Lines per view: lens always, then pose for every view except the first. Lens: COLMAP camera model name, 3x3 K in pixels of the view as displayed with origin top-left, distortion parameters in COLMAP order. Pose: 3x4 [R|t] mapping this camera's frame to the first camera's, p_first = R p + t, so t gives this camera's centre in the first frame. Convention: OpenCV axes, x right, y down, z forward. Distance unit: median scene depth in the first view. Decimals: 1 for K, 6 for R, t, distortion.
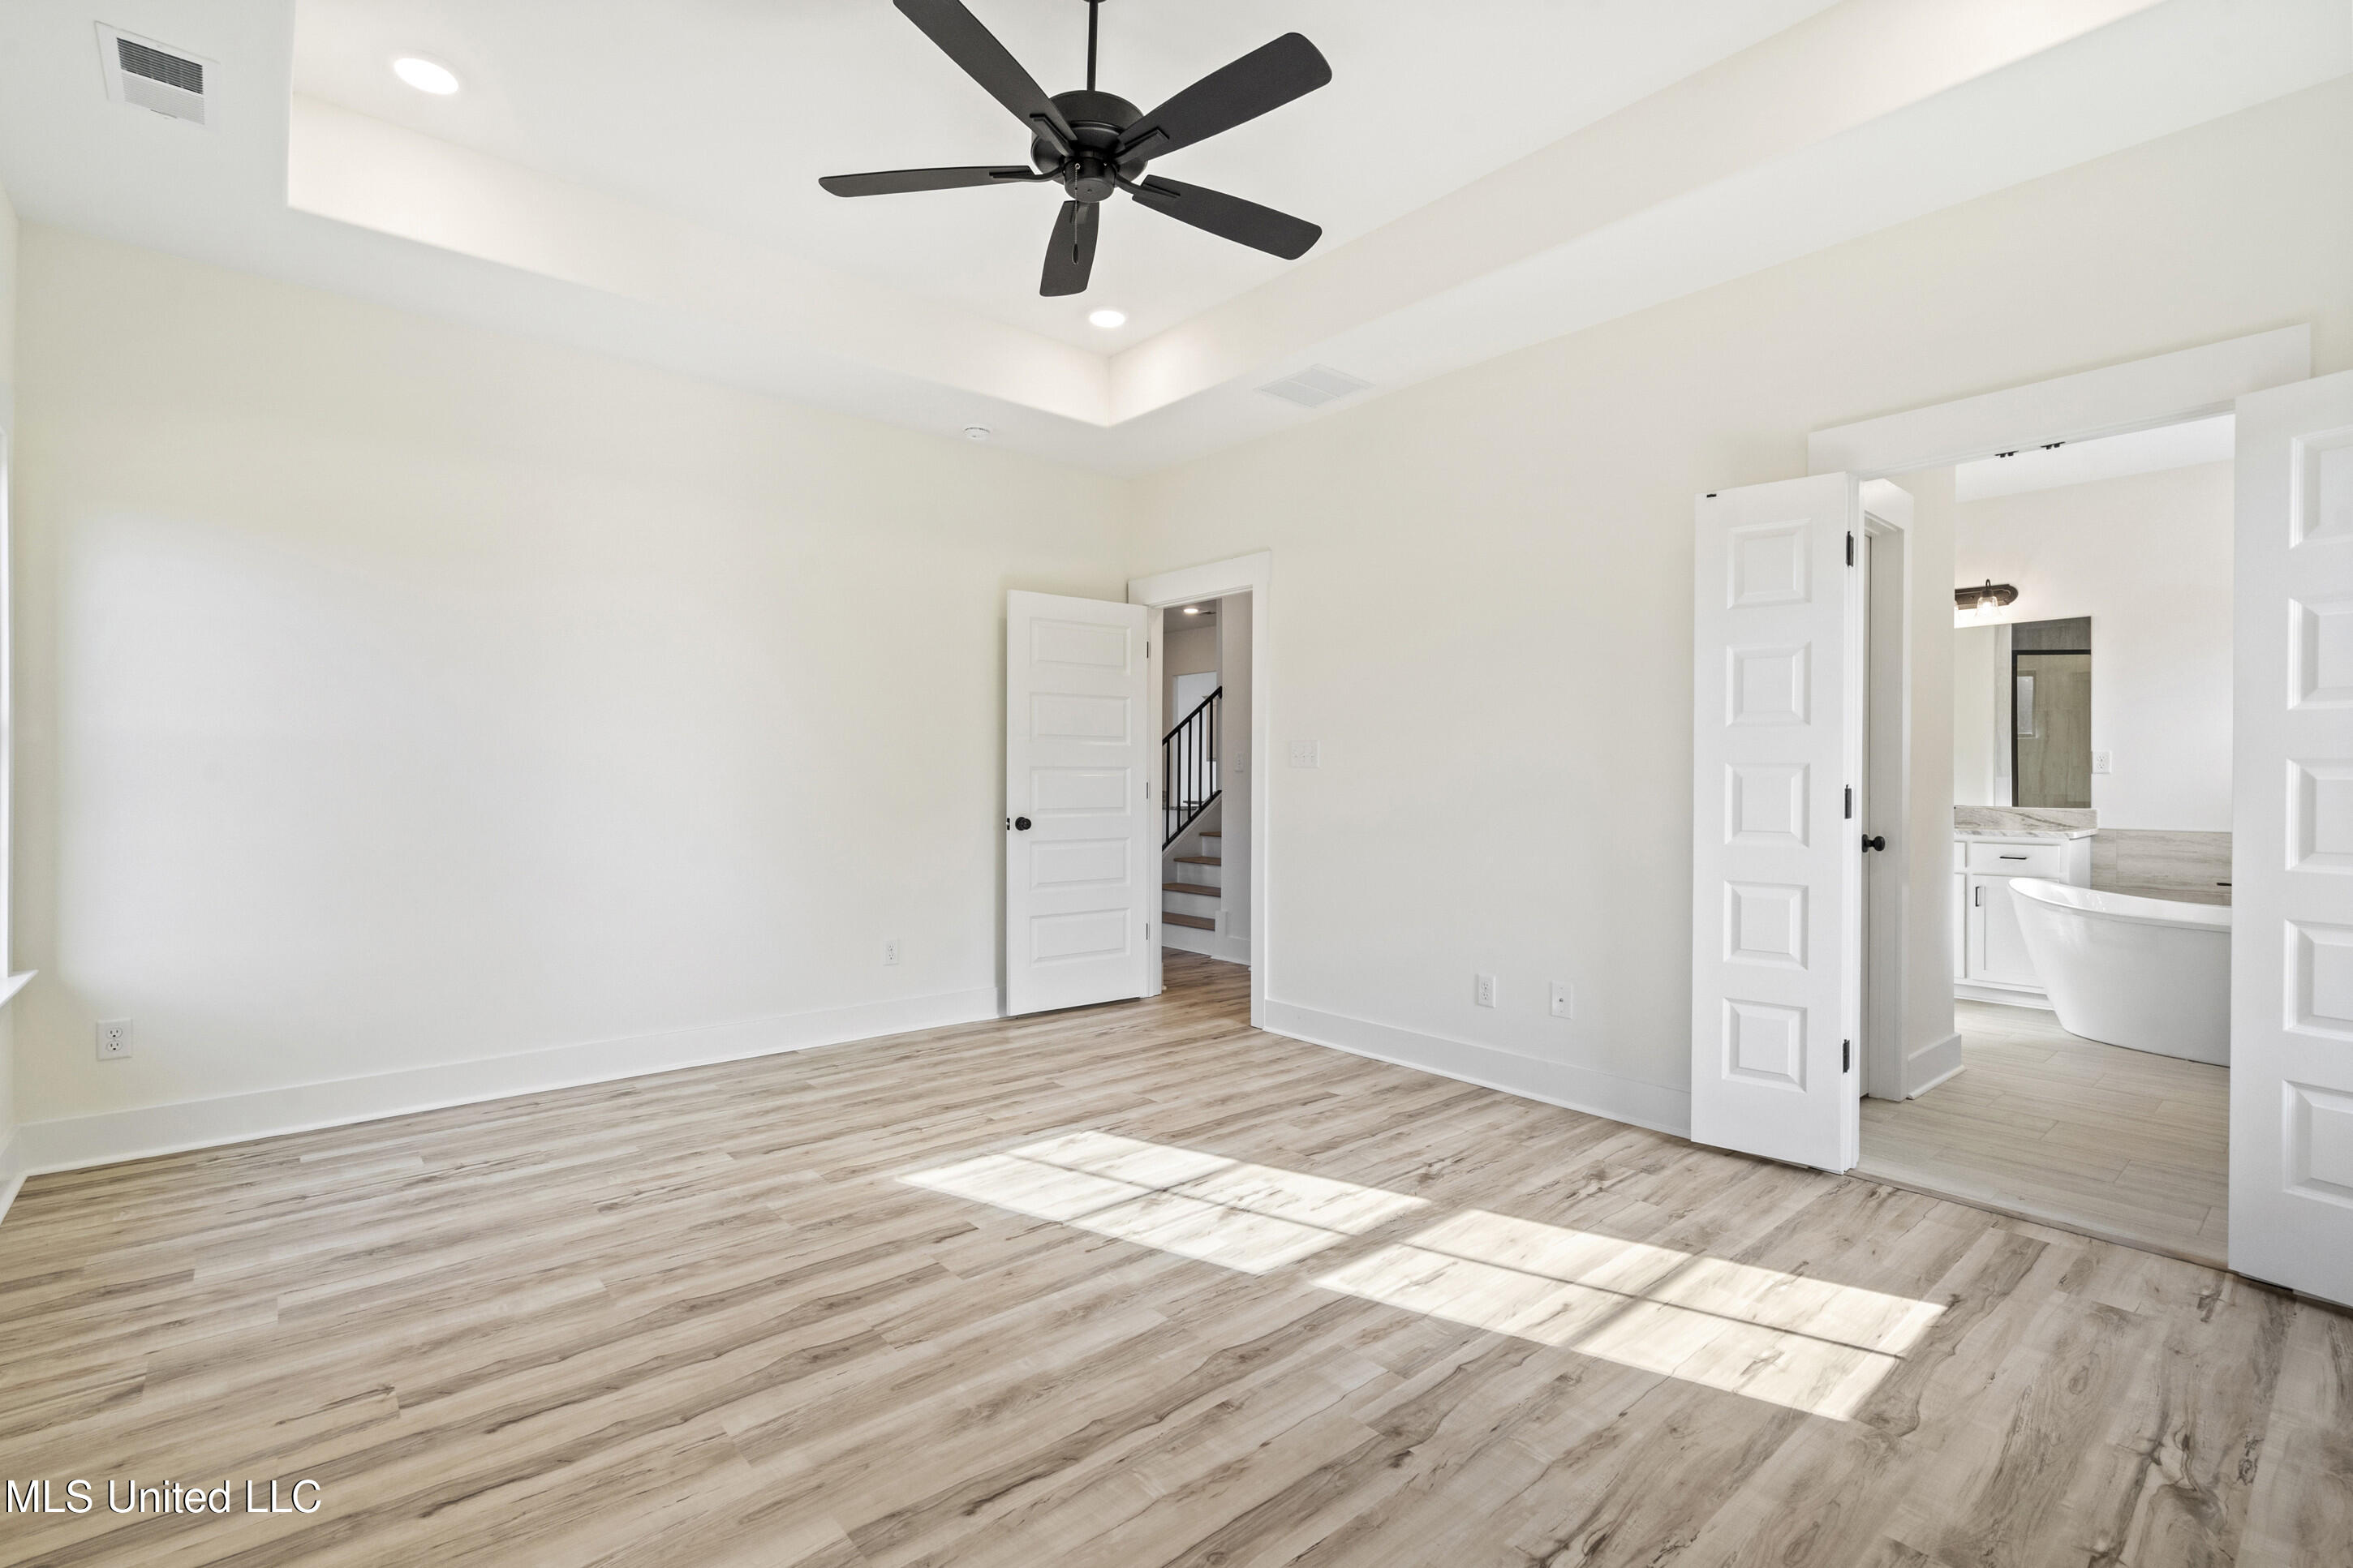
lens RADIAL K [[1069.6, 0, 1165.1], [0, 1069.6, 781.5], [0, 0, 1]] dist [-0.005793, 0.001631]
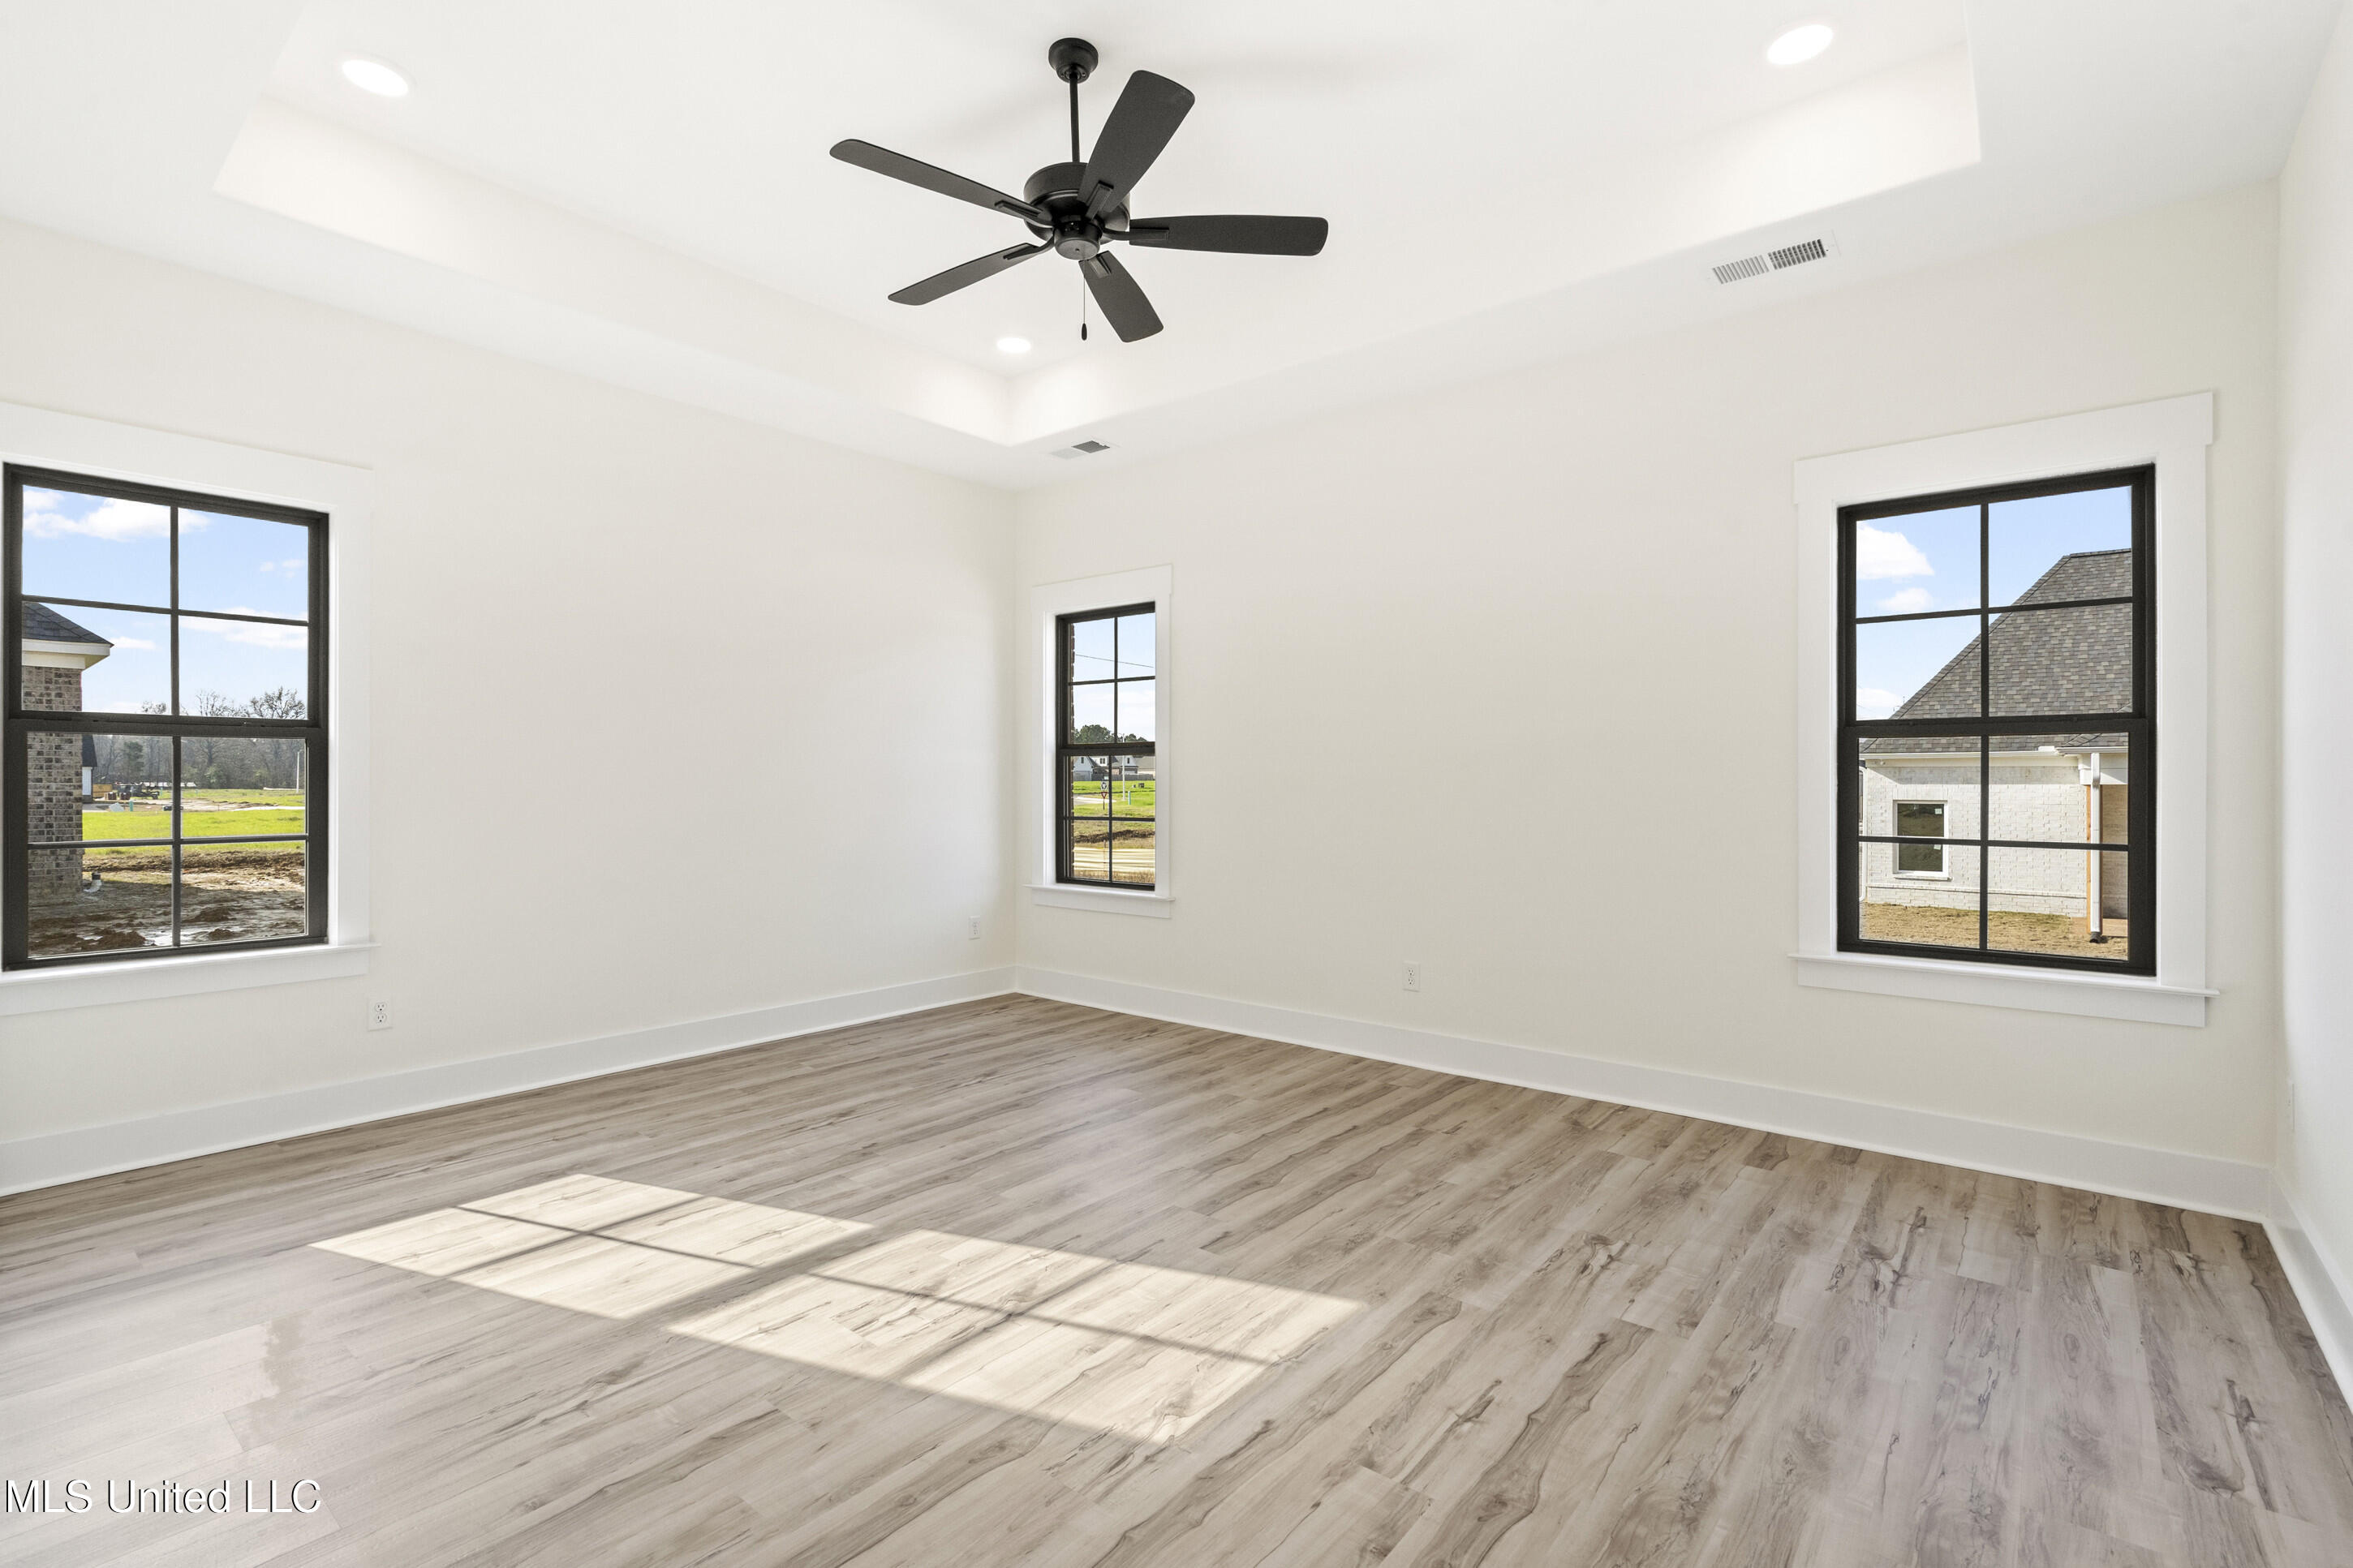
lens RADIAL K [[1069.6, 0, 1164.9], [0, 1069.6, 786.4], [0, 0, 1]] dist [-0.005793, 0.001631]
pose [[-0.984551, -0.005094, -0.175022, 0.028582], [-0.006363, 0.999957, 0.006694, -0.007371], [0.174980, 0.007704, -0.984542, 1.921032]]
